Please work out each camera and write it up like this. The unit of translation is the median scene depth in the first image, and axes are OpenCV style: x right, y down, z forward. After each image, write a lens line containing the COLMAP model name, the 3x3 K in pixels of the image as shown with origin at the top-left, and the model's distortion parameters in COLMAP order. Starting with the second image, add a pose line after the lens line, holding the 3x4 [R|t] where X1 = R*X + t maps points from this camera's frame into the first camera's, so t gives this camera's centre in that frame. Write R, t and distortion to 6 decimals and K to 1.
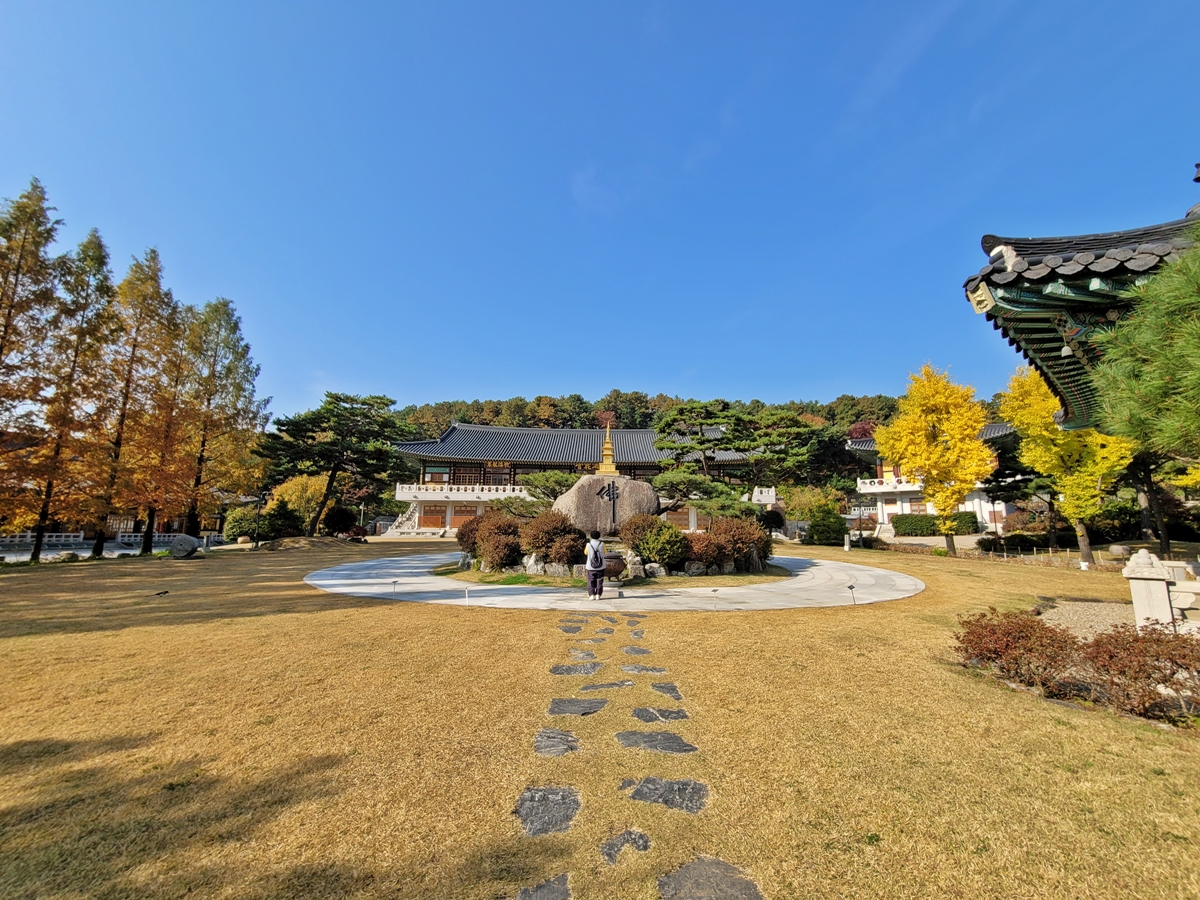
lens RADIAL K [[483.2, 0, 608.1], [0, 483.2, 458.4], [0, 0, 1]] dist [0.001489, 0.001385]
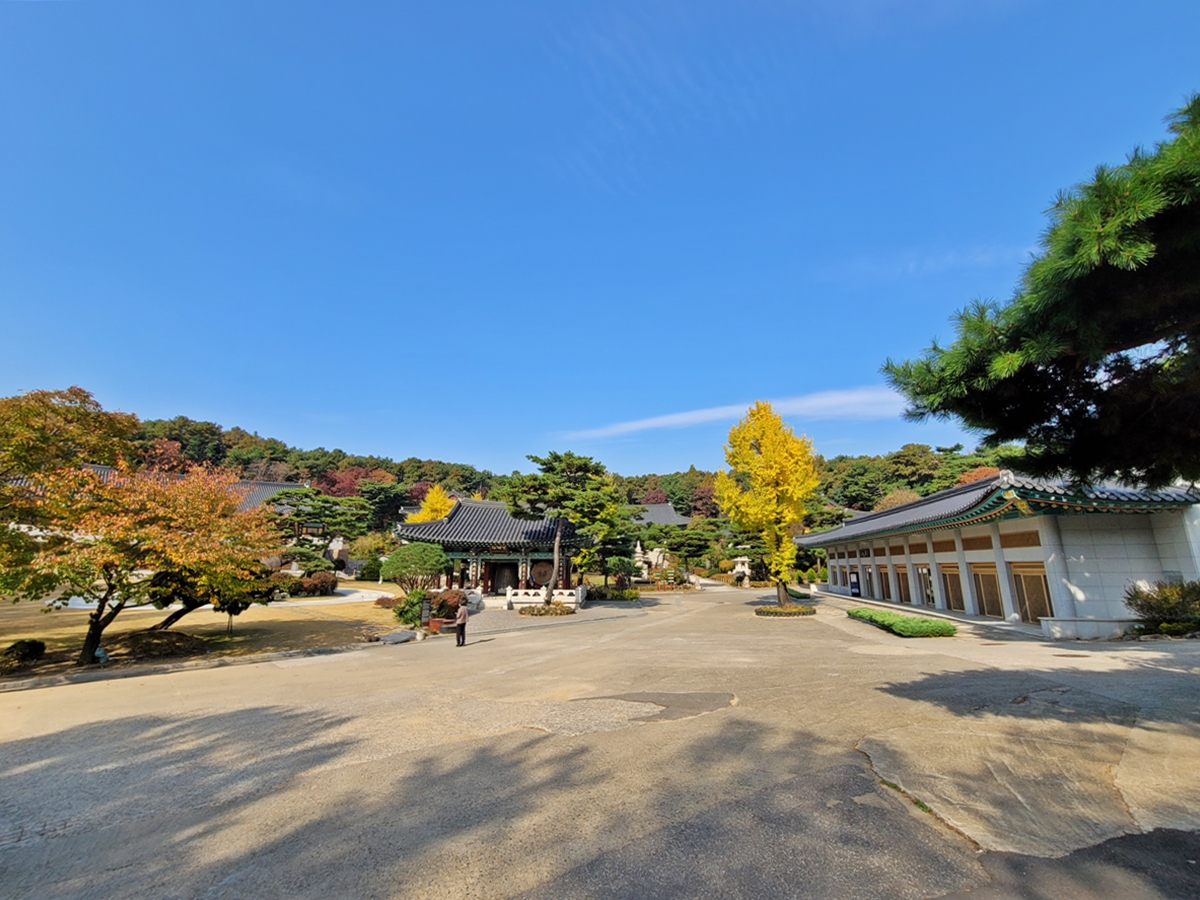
lens RADIAL K [[483.2, 0, 600.4], [0, 483.2, 457.0], [0, 0, 1]] dist [0.001489, 0.001385]
pose [[0.681139, 0.158758, 0.714735, -0.102273], [-0.112606, 0.987309, -0.111989, -0.055069], [-0.723443, -0.004203, 0.690371, -0.277203]]
